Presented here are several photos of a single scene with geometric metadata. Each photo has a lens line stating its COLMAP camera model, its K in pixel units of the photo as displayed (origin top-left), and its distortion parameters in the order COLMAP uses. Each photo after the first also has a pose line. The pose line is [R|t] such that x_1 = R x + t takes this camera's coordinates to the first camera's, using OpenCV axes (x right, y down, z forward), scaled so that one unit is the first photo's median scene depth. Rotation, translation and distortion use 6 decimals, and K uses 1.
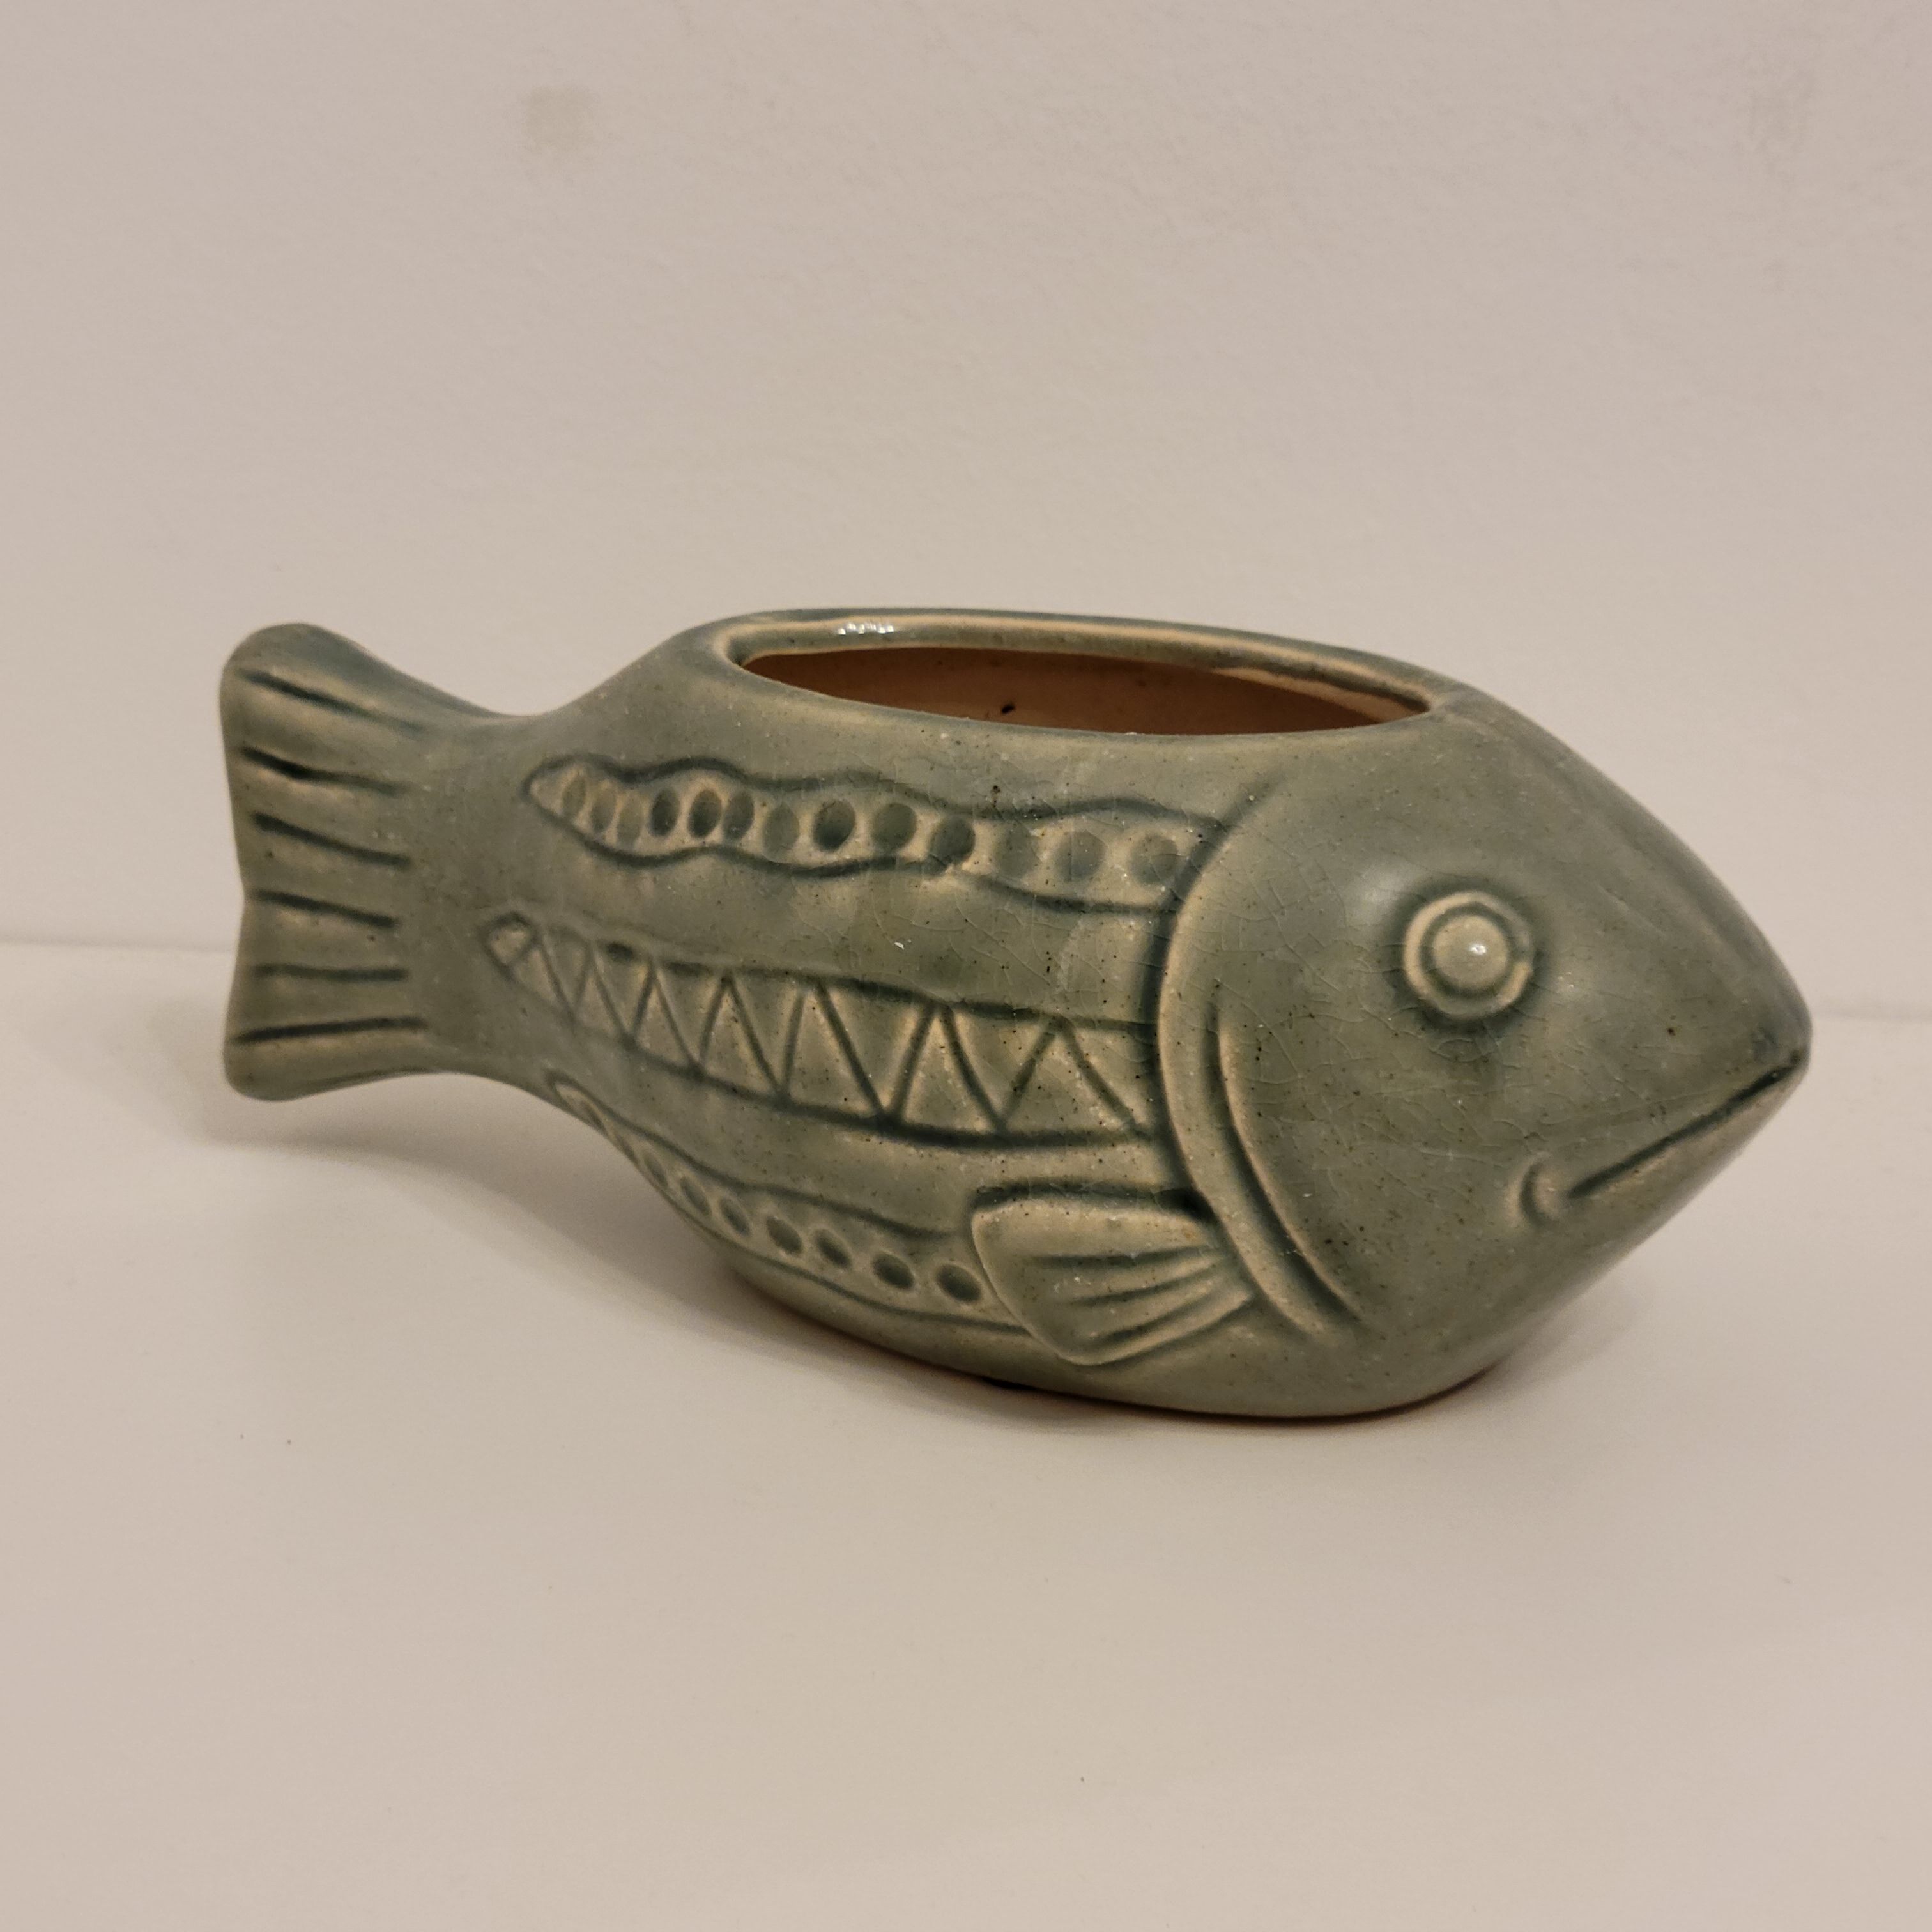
lens RADIAL K [[4250.3, 0, 966.0], [0, 4250.3, 966.0], [0, 0, 1]] dist [-0.028826, -0.126289]
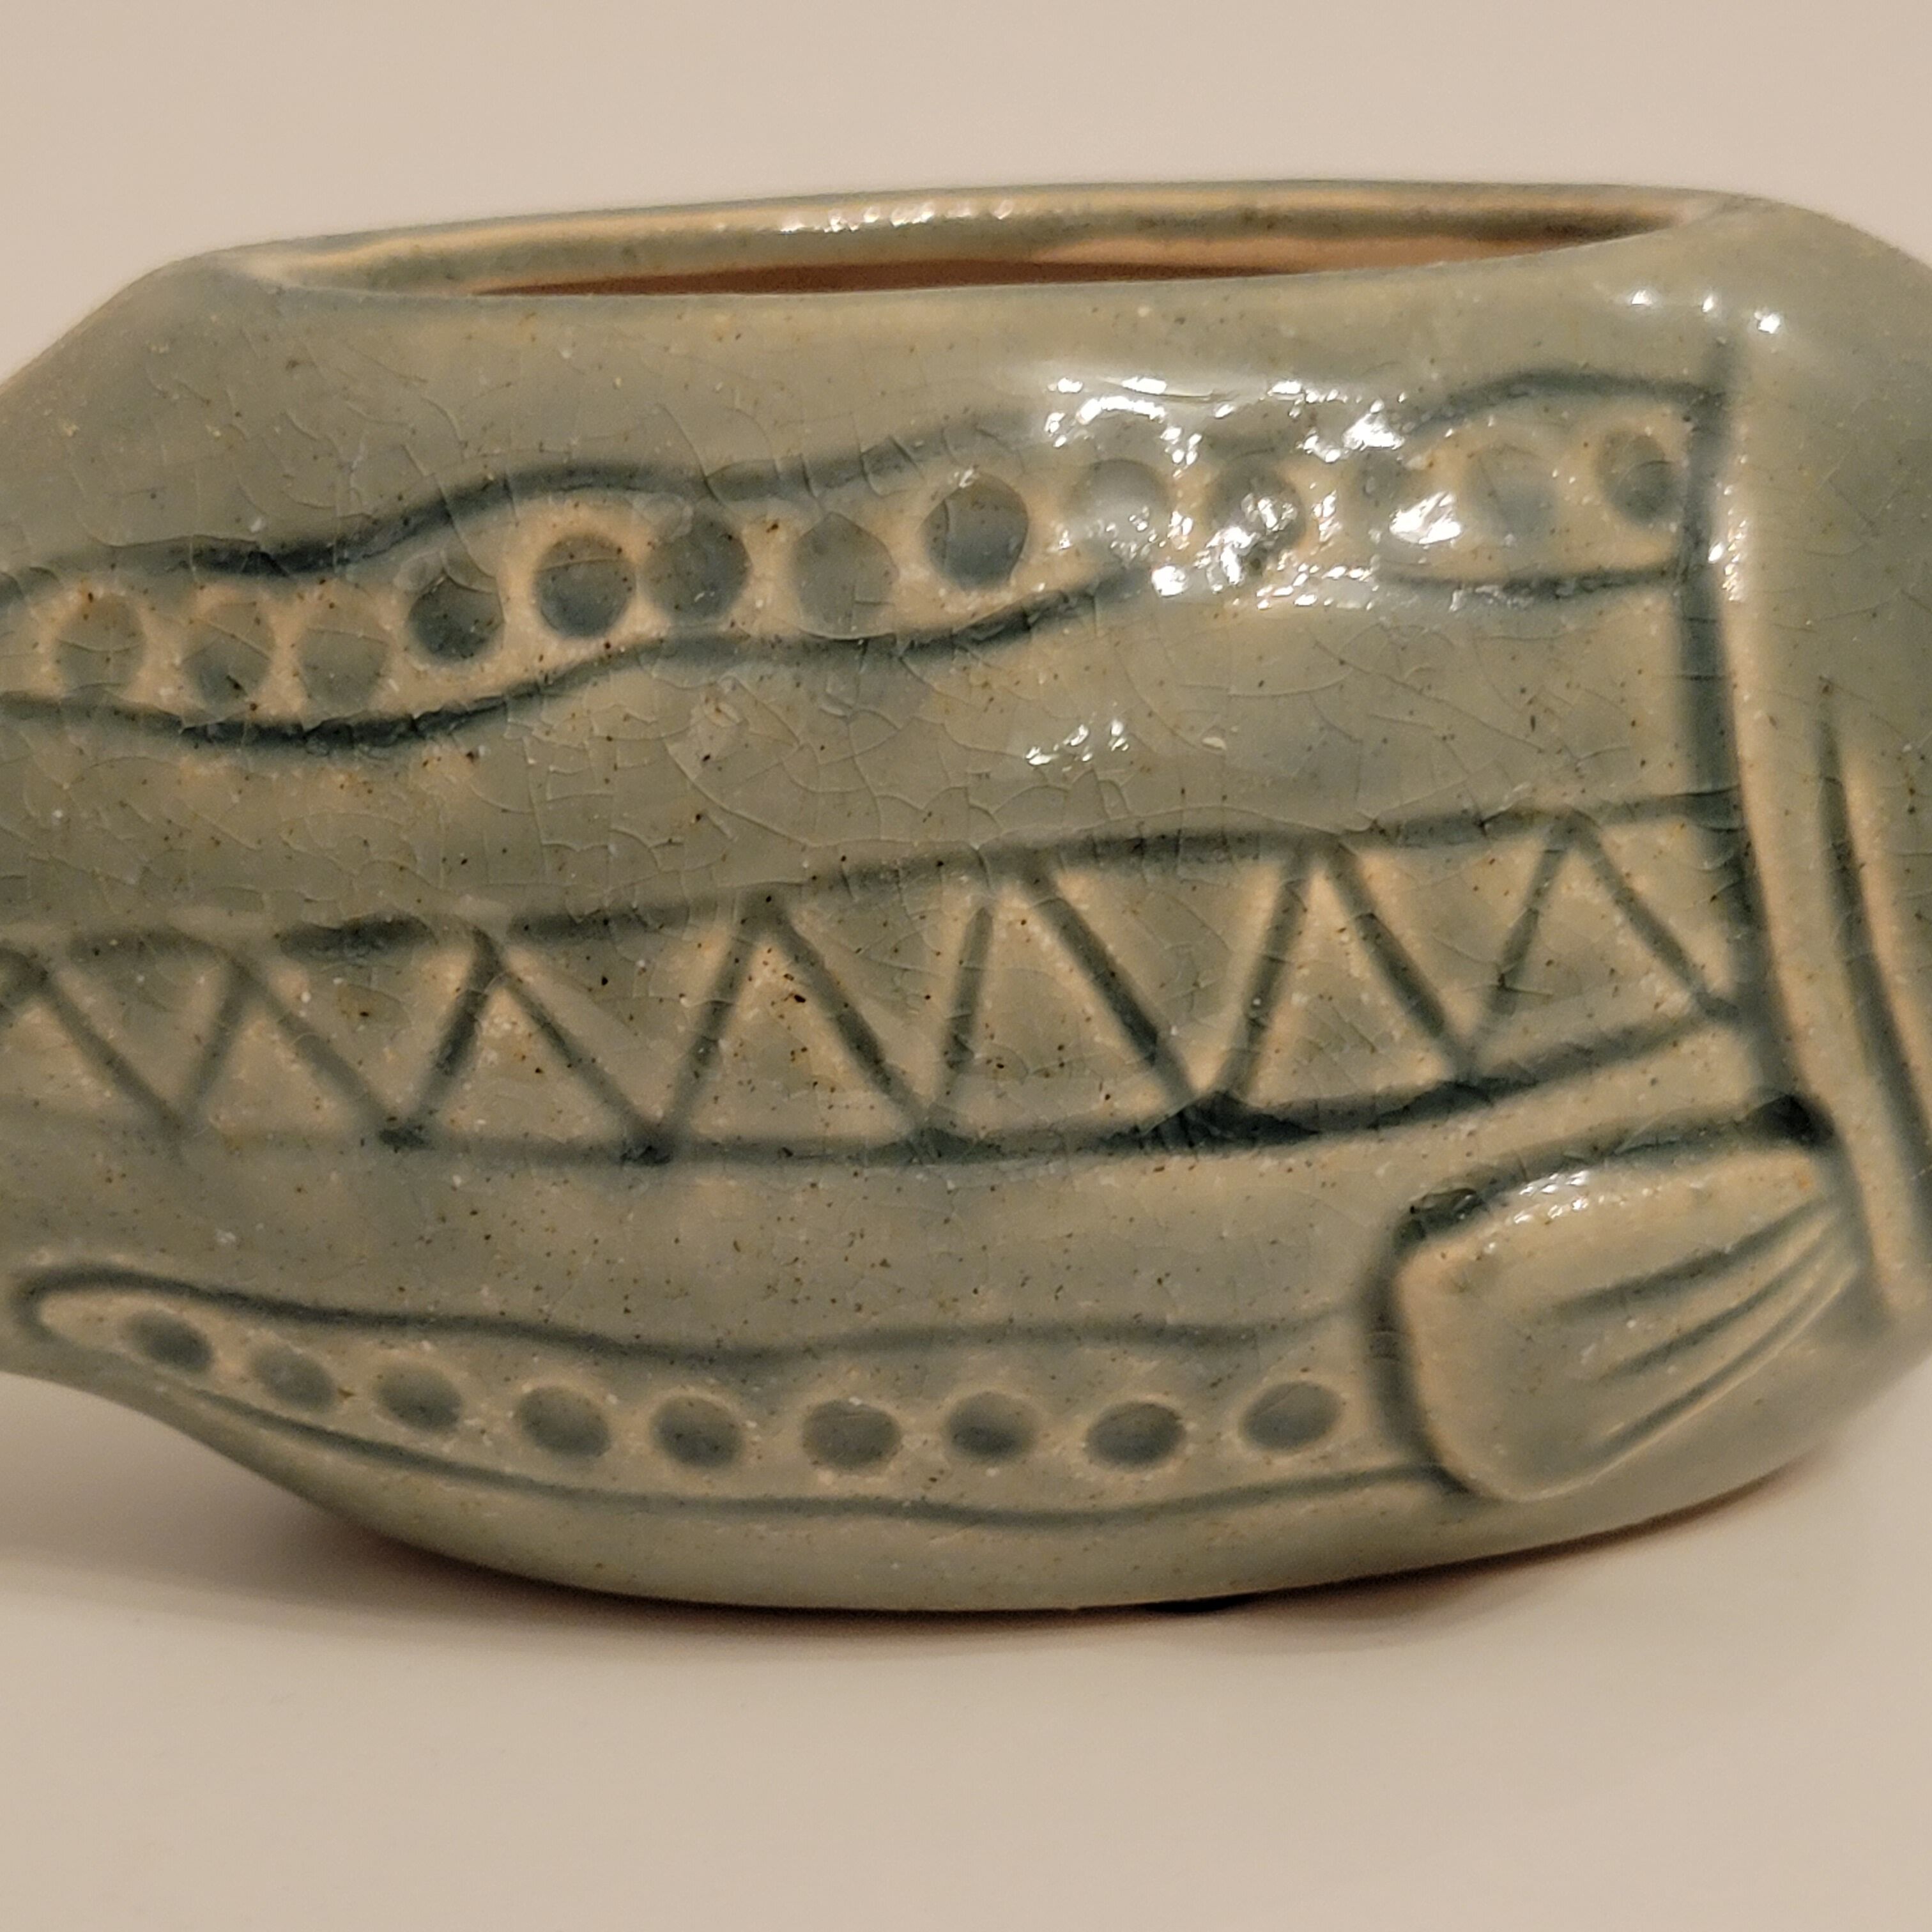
lens RADIAL K [[4262.6, 0, 965.0], [0, 4262.6, 1069.9], [0, 0, 1]] dist [0.013032, -0.479265]
pose [[0.760615, -0.210307, 0.614195, -0.337916], [0.214180, 0.974396, 0.068405, -0.007754], [-0.612855, 0.079519, 0.786184, 0.641549]]
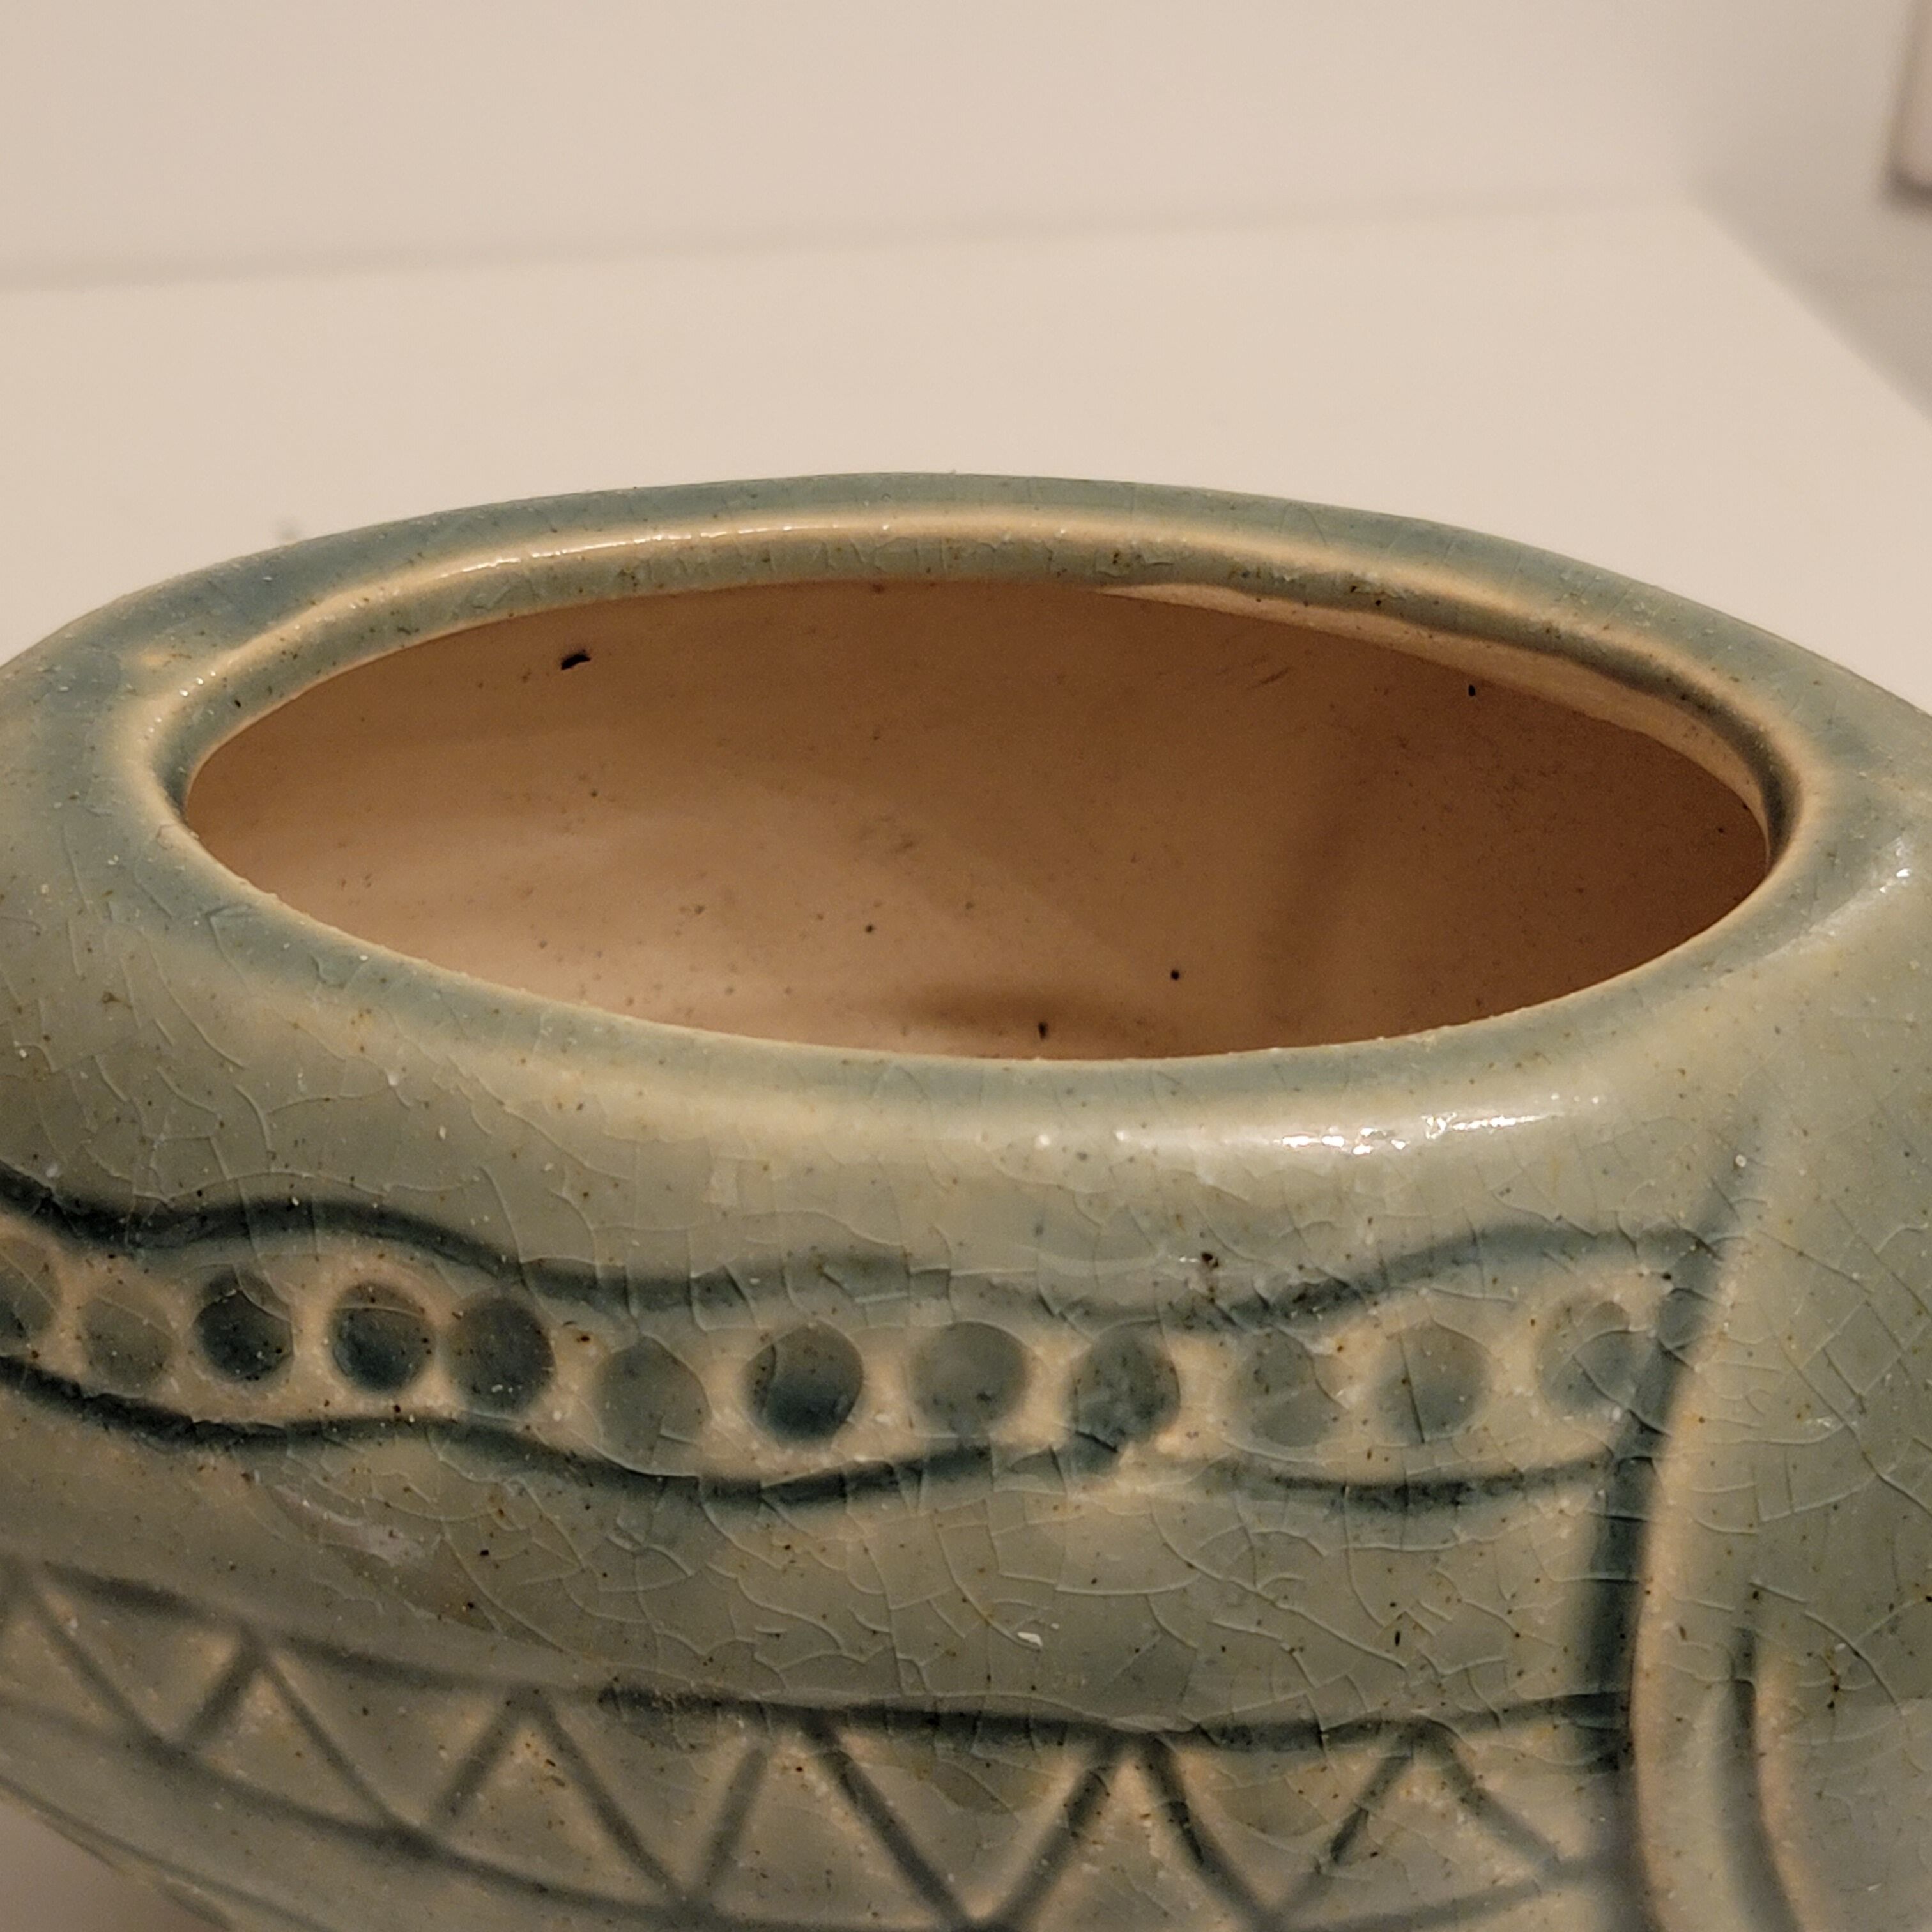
lens RADIAL K [[4262.6, 0, 965.0], [0, 4262.6, 1069.9], [0, 0, 1]] dist [0.013032, -0.479265]
pose [[0.858055, -0.259403, 0.443228, -0.199029], [0.078791, 0.919332, 0.385514, -0.226088], [-0.507477, -0.295870, 0.809276, 0.665733]]
